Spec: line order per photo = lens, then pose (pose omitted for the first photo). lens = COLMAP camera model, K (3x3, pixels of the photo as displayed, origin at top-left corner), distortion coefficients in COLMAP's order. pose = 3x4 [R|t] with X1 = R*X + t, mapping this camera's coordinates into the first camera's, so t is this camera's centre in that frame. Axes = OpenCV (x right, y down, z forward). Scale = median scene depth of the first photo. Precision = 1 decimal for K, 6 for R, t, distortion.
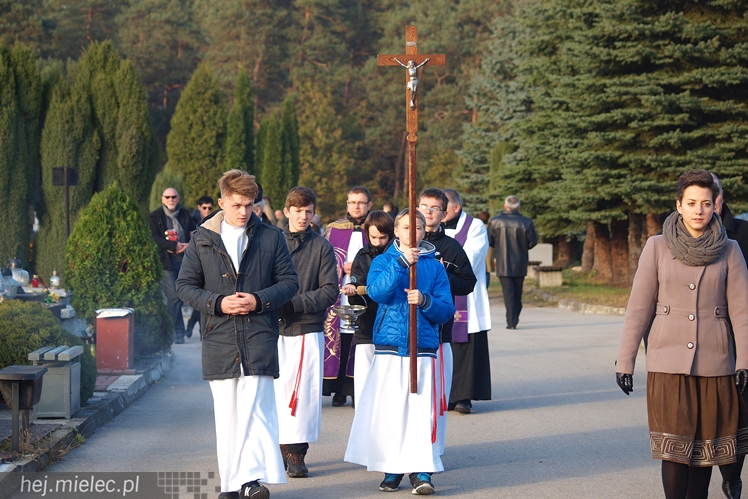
lens RADIAL K [[3102.0, 0, 374.0], [0, 3102.0, 249.5], [0, 0, 1]] dist [0.313078, 0.477389]
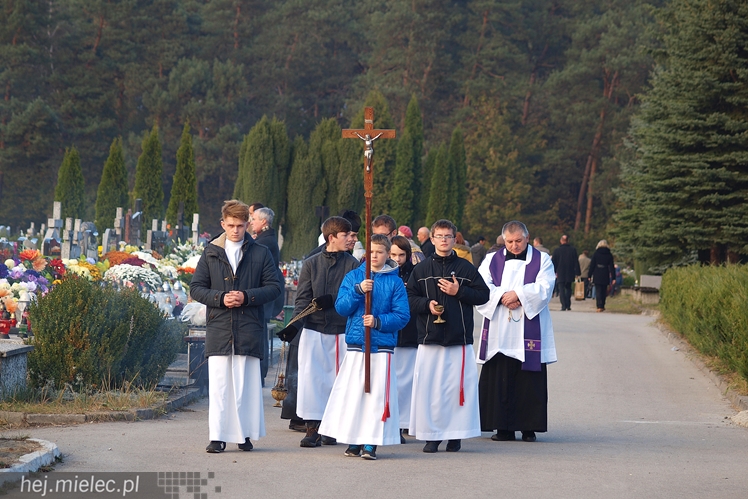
lens RADIAL K [[3902.8, 0, 374.0], [0, 3902.8, 249.5], [0, 0, 1]] dist [0.977011, -9.811952]
pose [[0.997976, 0.041494, -0.048186, 0.003691], [-0.041995, 0.999073, -0.009442, 0.001757], [0.047749, 0.011446, 0.998794, -0.120904]]
